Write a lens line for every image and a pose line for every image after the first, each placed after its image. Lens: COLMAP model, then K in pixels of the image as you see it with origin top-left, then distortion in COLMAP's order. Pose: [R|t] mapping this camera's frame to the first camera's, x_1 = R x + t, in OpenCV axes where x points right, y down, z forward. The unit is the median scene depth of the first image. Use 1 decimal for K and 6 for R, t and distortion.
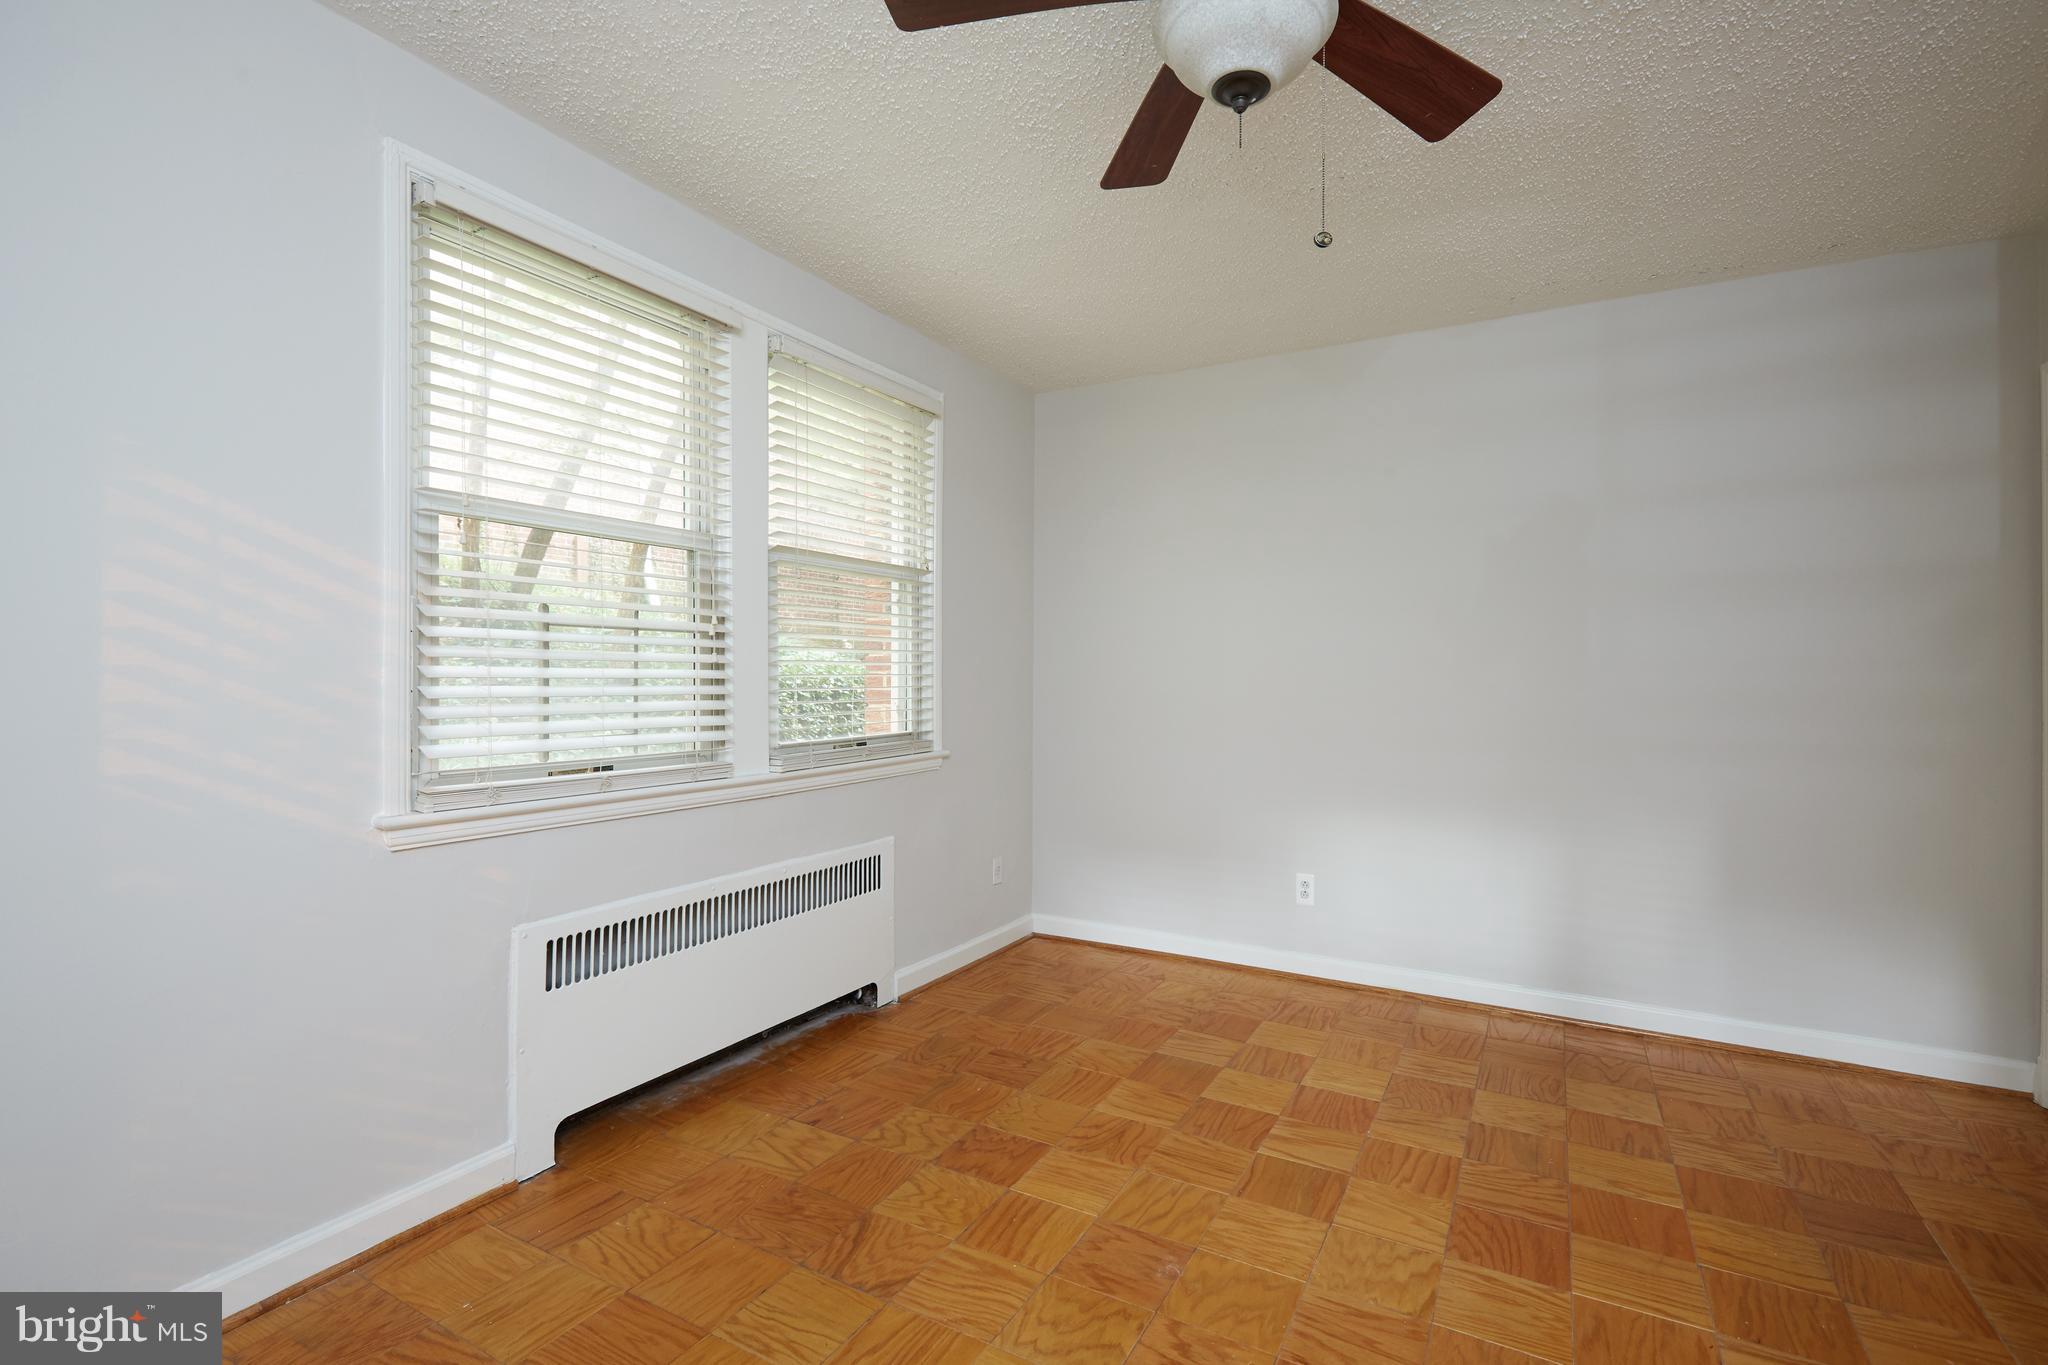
lens RADIAL K [[936.0, 0, 1020.2], [0, 936.0, 694.3], [0, 0, 1]] dist [0.002017, -0.000751]
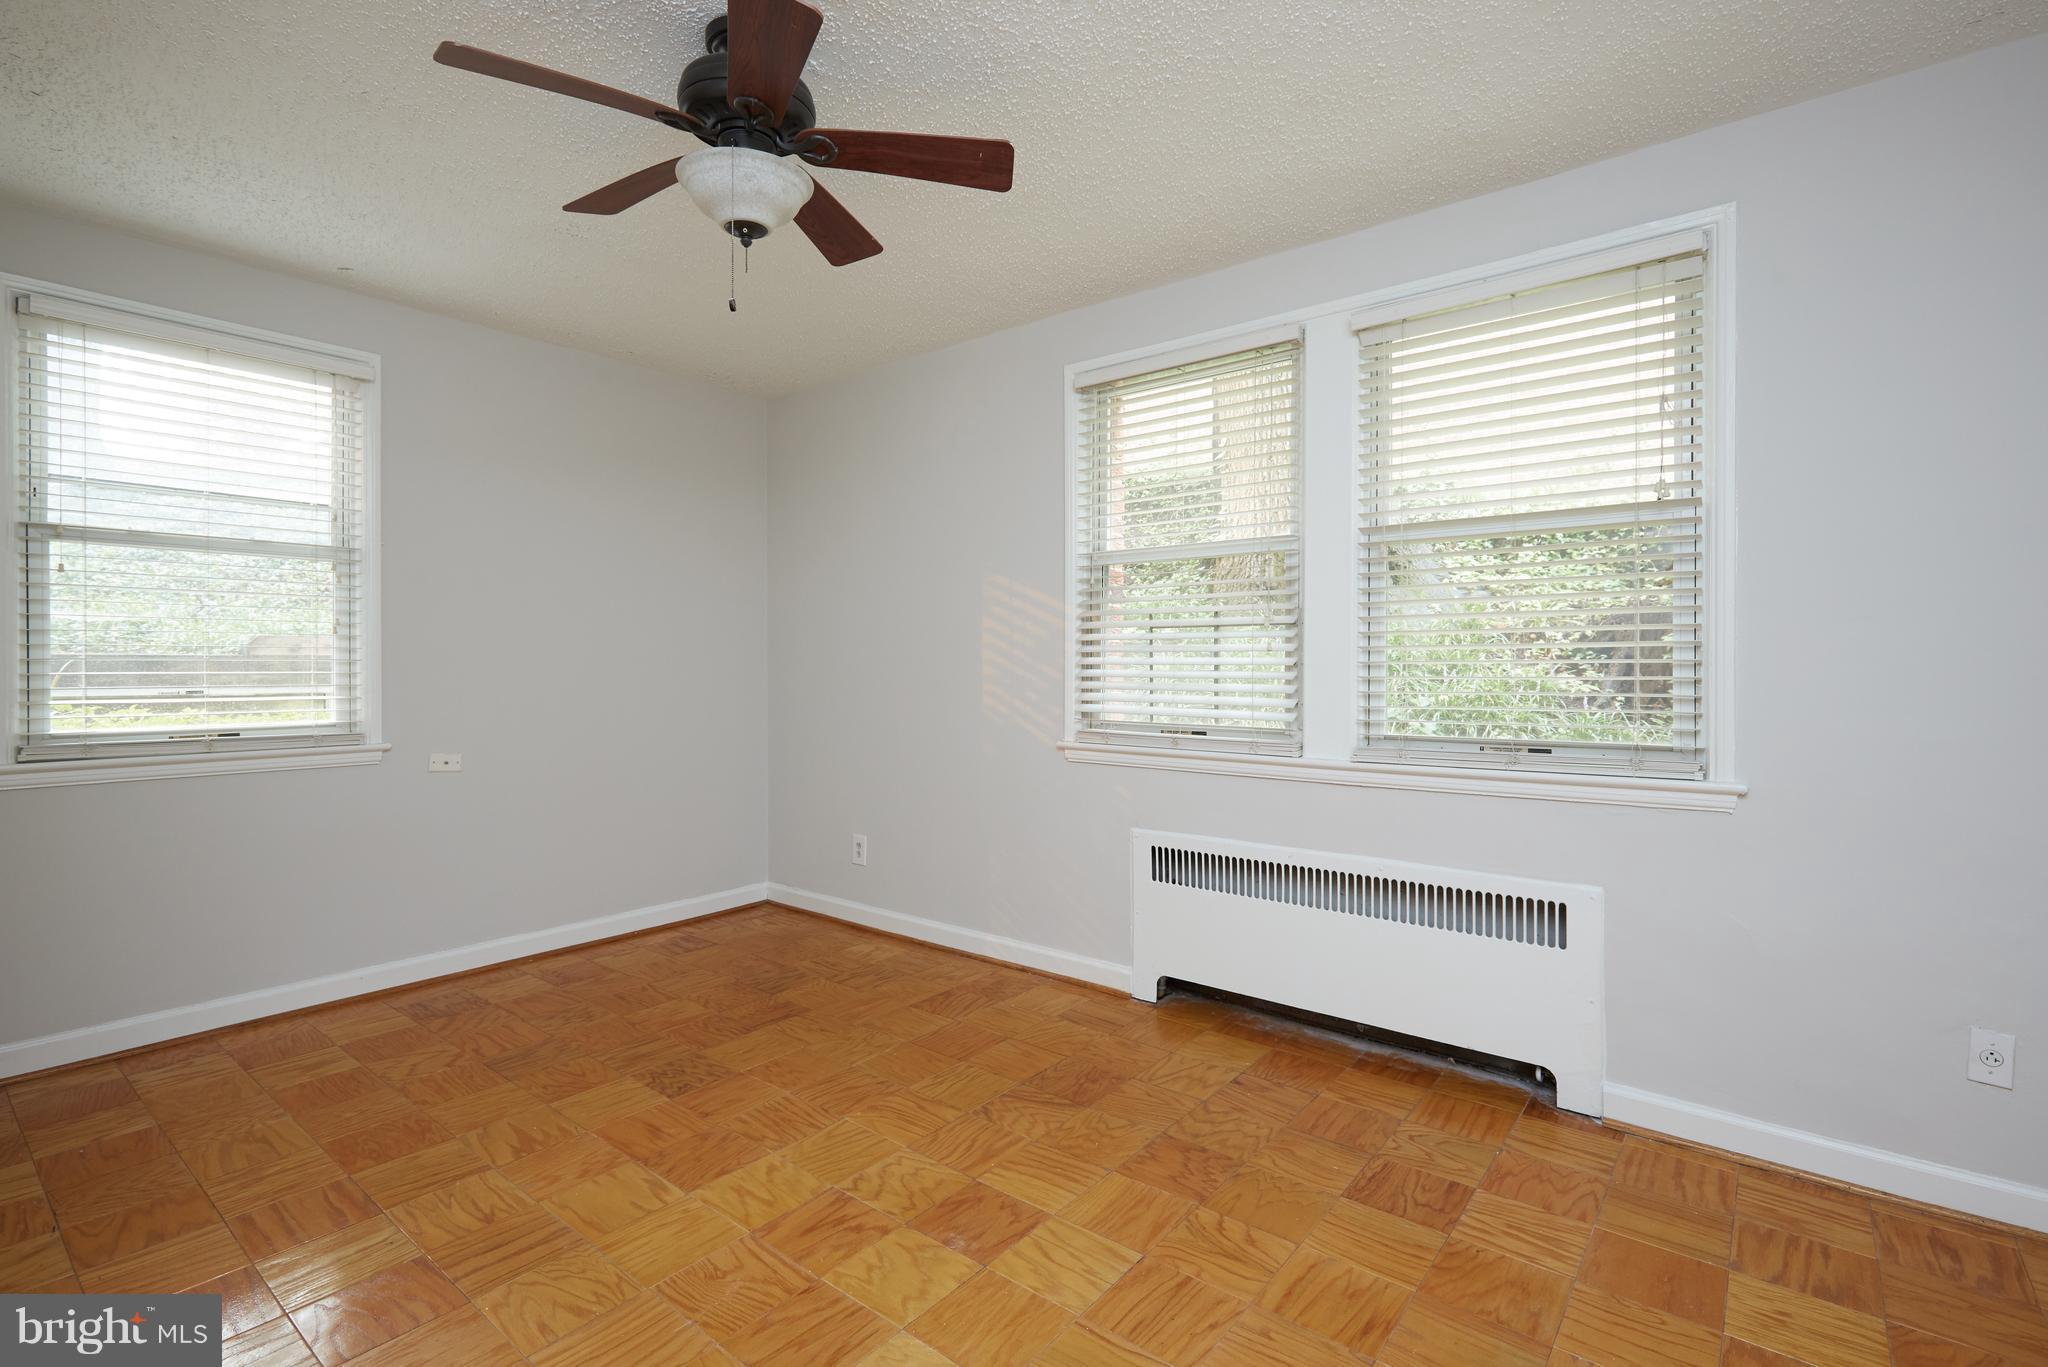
lens RADIAL K [[936.0, 0, 1015.1], [0, 936.0, 669.9], [0, 0, 1]] dist [0.002017, -0.000751]
pose [[-0.154944, 0.002761, -0.987919, 0.931480], [-0.021447, 0.999751, 0.006158, -0.012684], [0.987690, 0.022142, -0.154846, 0.972763]]
